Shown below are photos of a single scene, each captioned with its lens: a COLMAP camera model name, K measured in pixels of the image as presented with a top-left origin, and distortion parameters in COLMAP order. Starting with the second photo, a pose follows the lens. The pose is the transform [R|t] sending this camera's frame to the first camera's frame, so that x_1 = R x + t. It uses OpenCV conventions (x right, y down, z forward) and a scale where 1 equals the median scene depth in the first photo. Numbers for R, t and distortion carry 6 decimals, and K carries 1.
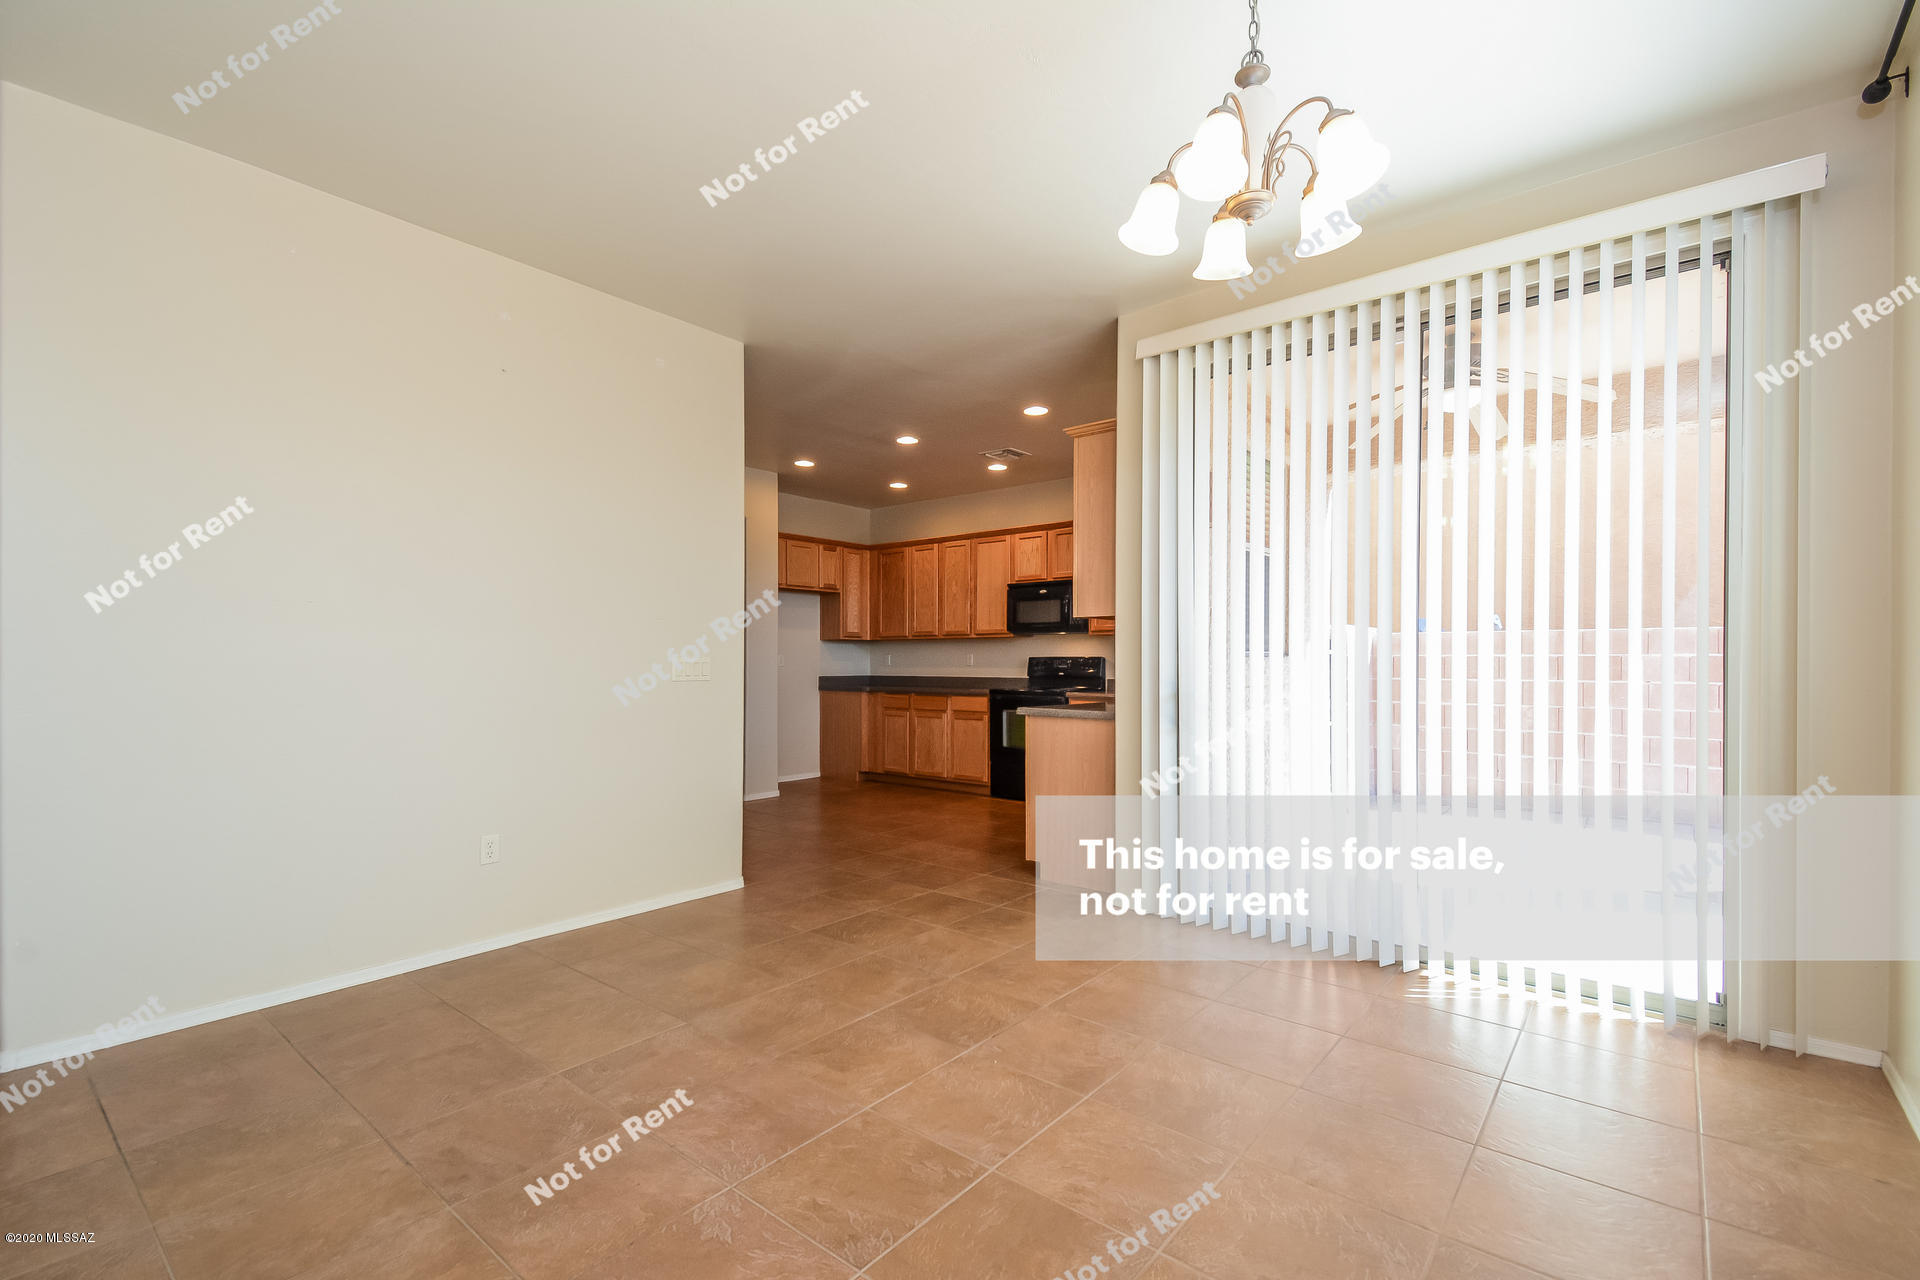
lens RADIAL K [[841.8, 0, 963.5], [0, 841.8, 667.3], [0, 0, 1]] dist [0.000269, -0.000226]
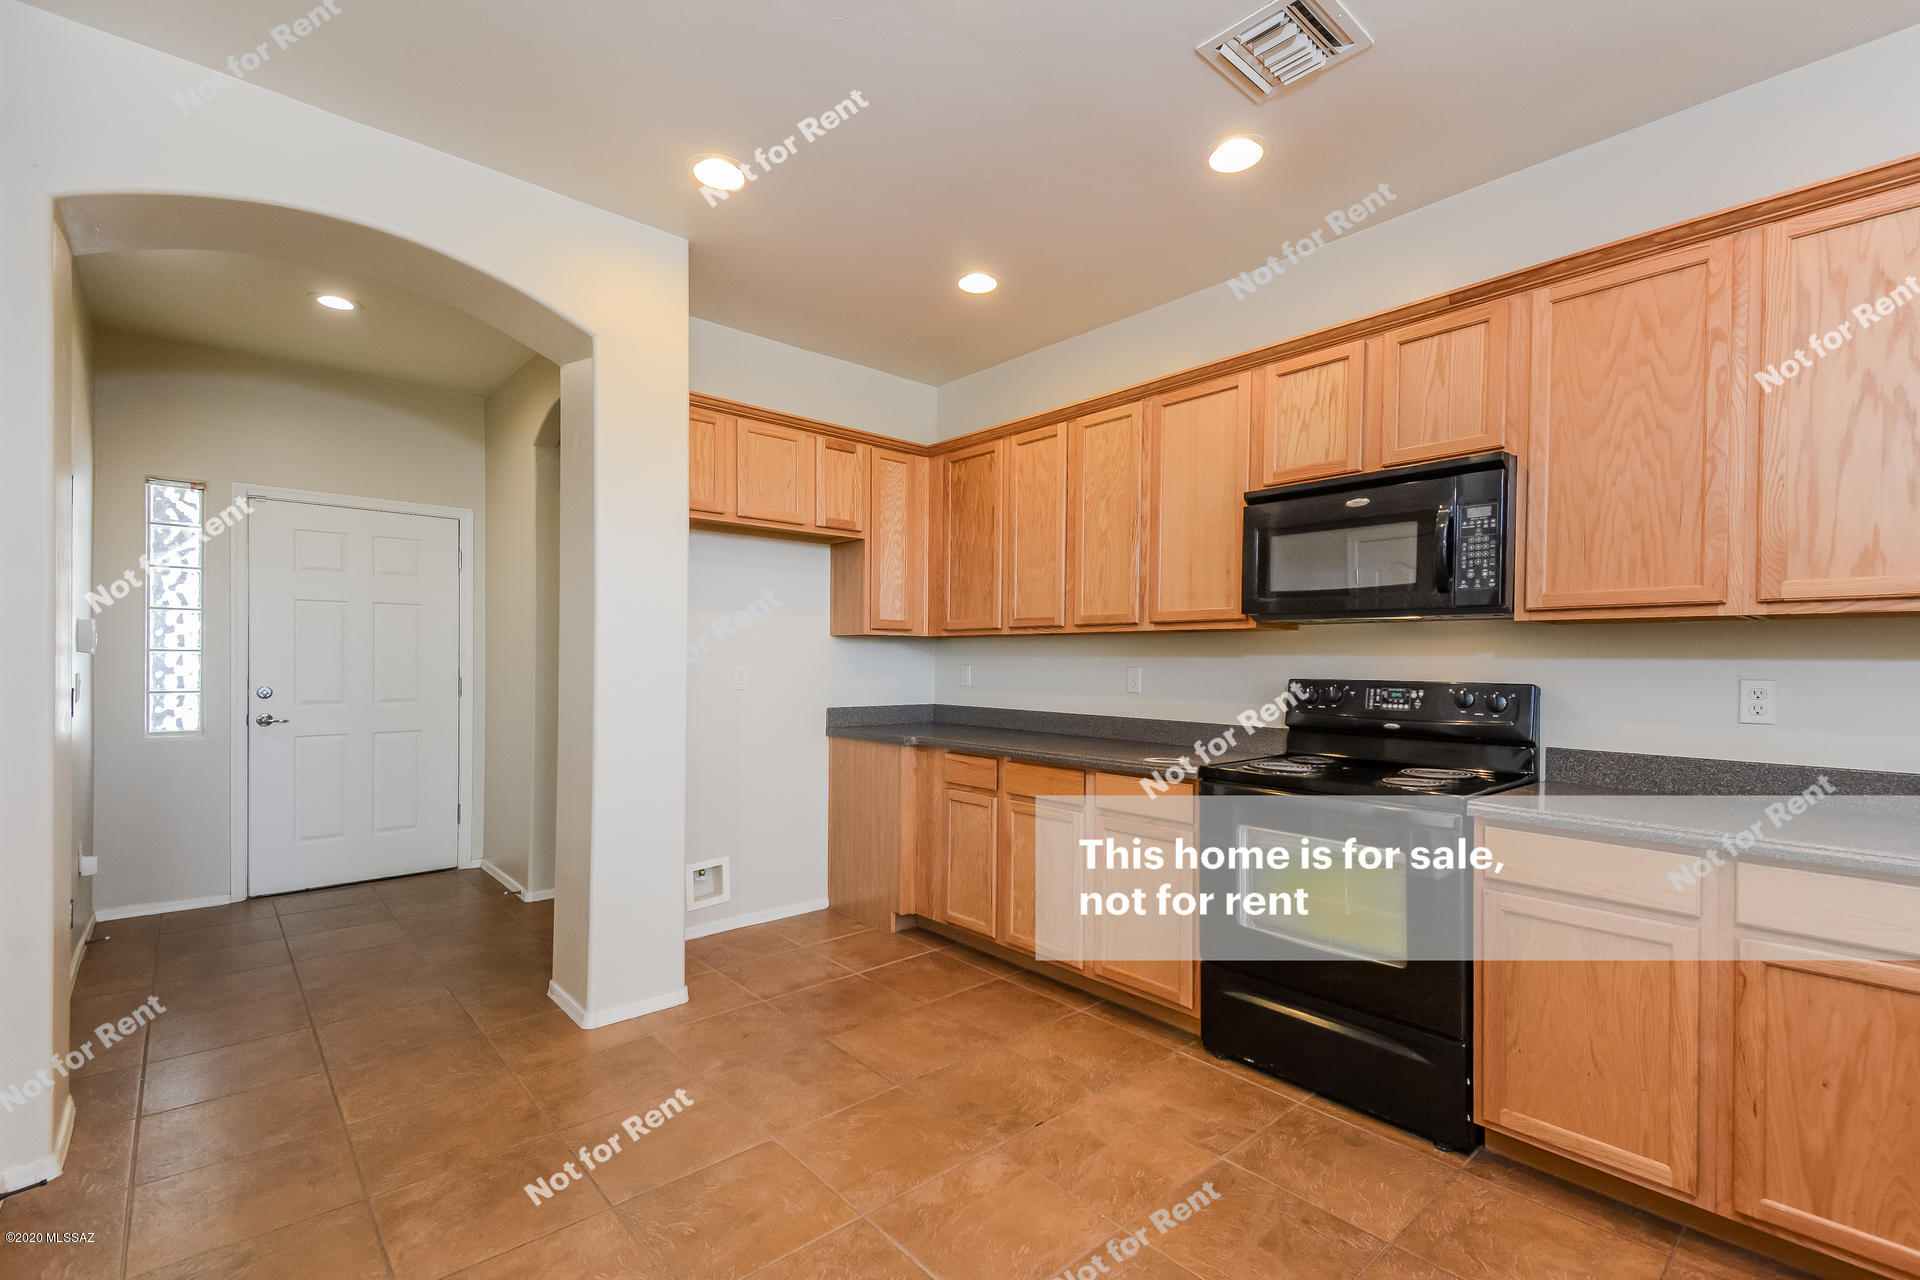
lens RADIAL K [[841.8, 0, 963.5], [0, 841.8, 667.3], [0, 0, 1]] dist [0.000269, -0.000226]
pose [[0.988531, 0.007513, -0.150830, -0.015640], [-0.006919, 0.999966, 0.004463, -0.017183], [0.150858, -0.003368, 0.988550, 0.539402]]
